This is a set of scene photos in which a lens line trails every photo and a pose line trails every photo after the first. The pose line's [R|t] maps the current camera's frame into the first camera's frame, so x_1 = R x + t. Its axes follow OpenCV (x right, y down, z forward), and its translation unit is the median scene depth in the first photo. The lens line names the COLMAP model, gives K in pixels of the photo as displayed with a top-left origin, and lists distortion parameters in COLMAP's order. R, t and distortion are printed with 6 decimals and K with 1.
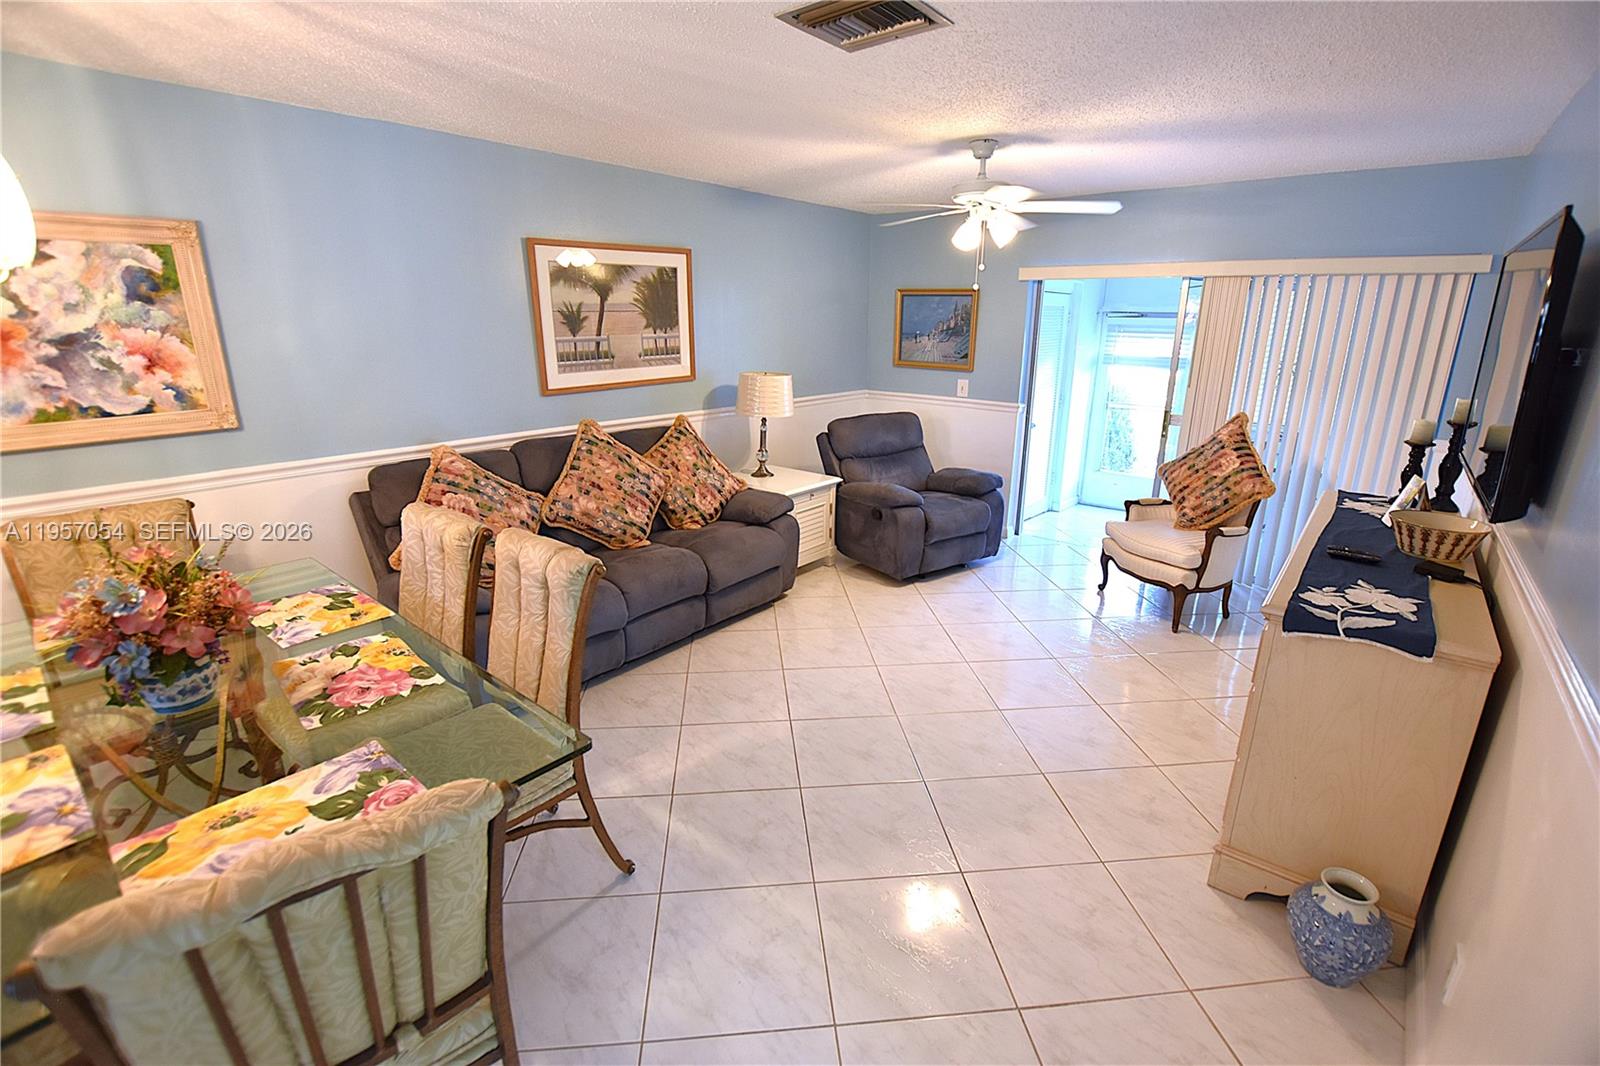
lens RADIAL K [[707.0, 0, 808.6], [0, 707.0, 533.3], [0, 0, 1]] dist [-0.031750, 0.003746]
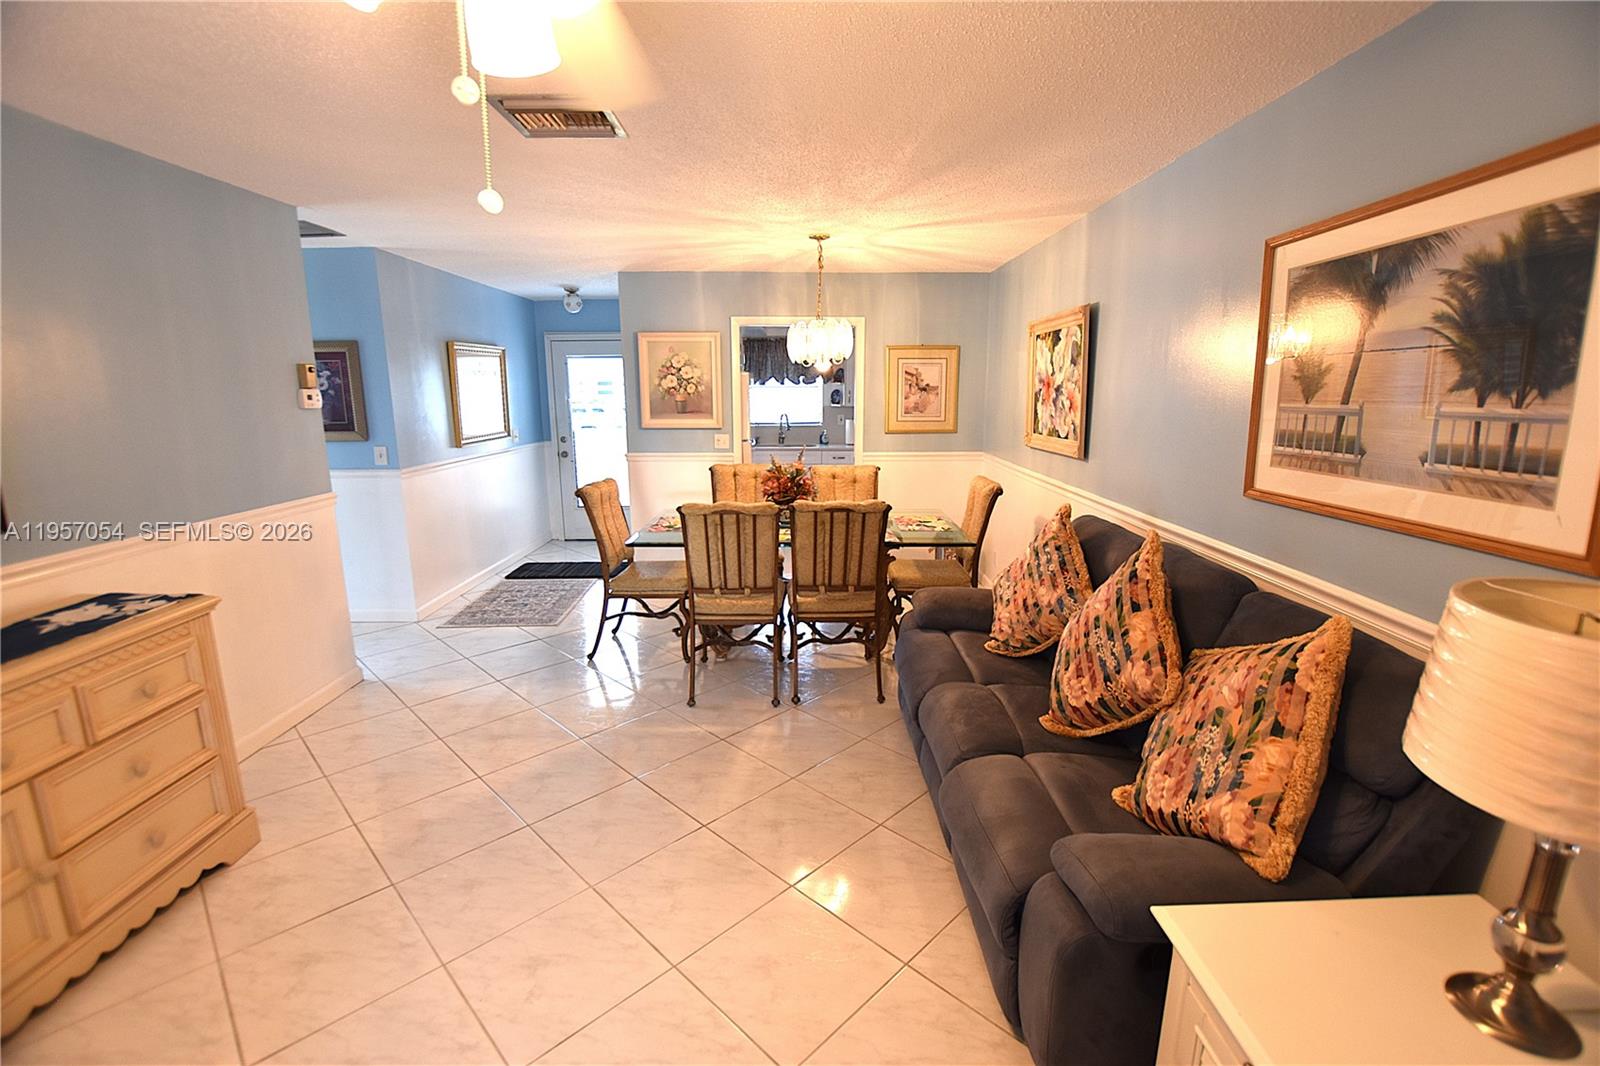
lens RADIAL K [[707.0, 0, 808.6], [0, 707.0, 533.3], [0, 0, 1]] dist [-0.031750, 0.003746]
pose [[-0.766410, 0.125021, -0.630067, 0.277299], [-0.190813, 0.892290, 0.409156, -0.322020], [0.613356, 0.433806, -0.660005, 1.112685]]
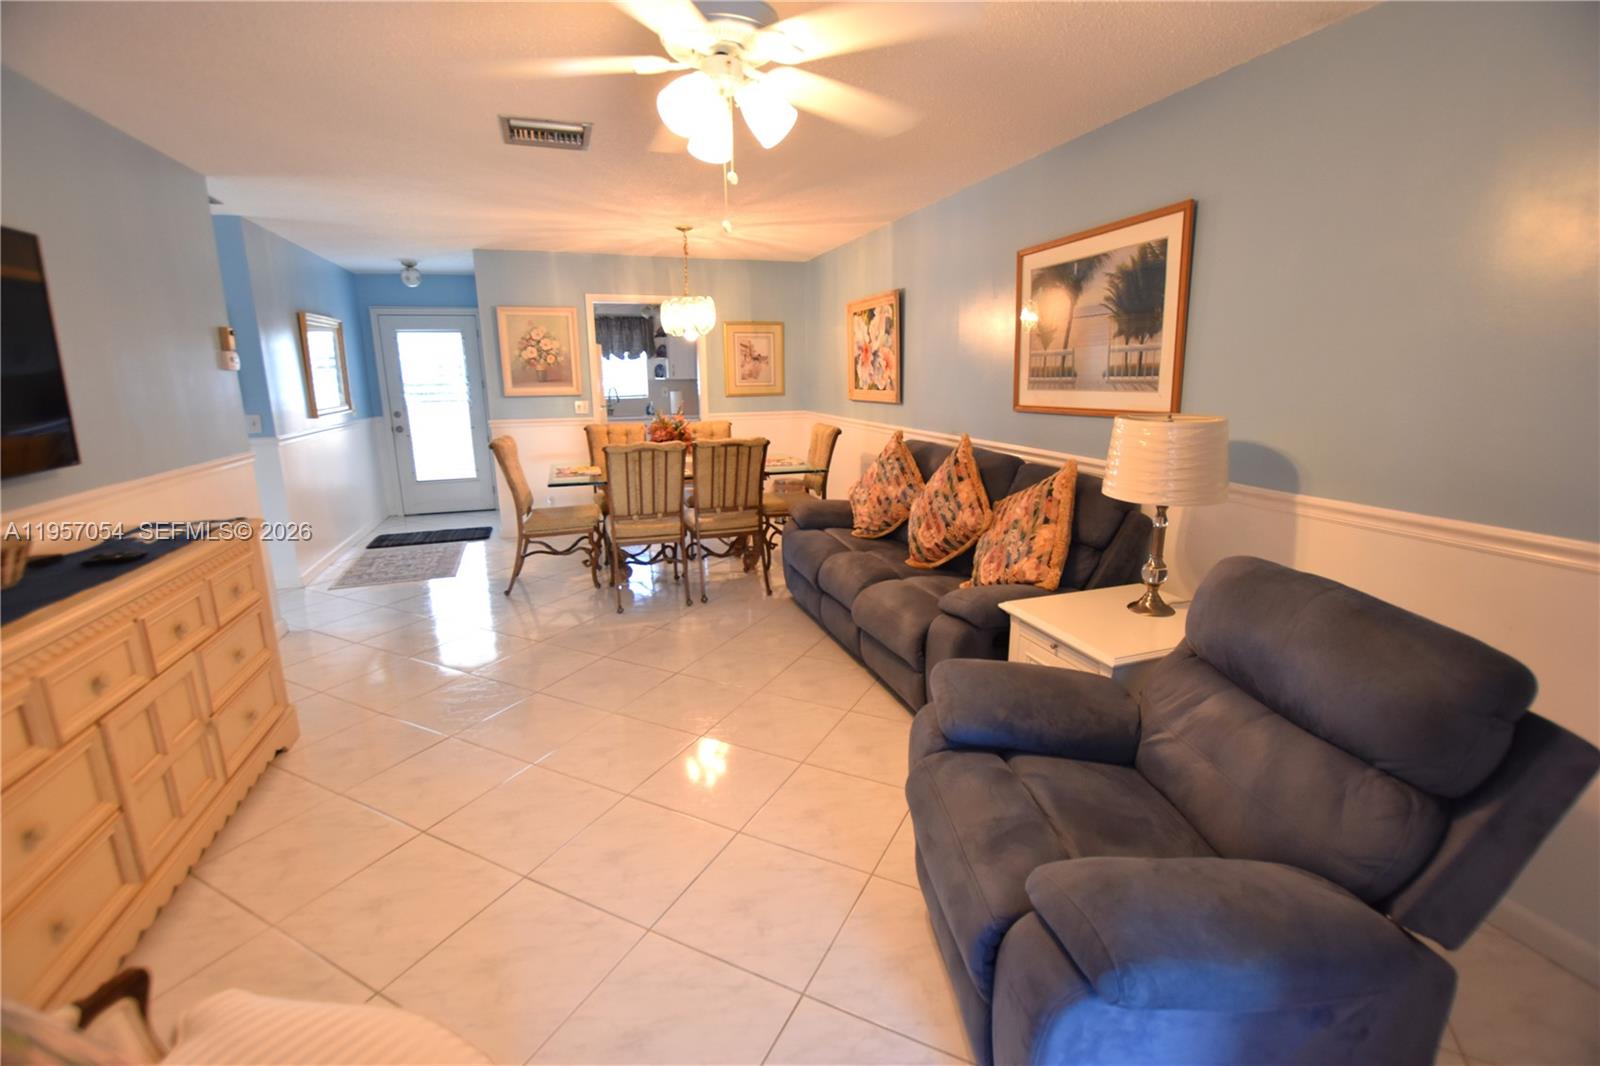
lens RADIAL K [[707.0, 0, 808.6], [0, 707.0, 533.3], [0, 0, 1]] dist [-0.031750, 0.003746]
pose [[-0.526363, 0.188530, -0.829095, 0.577096], [-0.243316, 0.900930, 0.359337, -0.305380], [0.814702, 0.390873, -0.428344, 1.180132]]
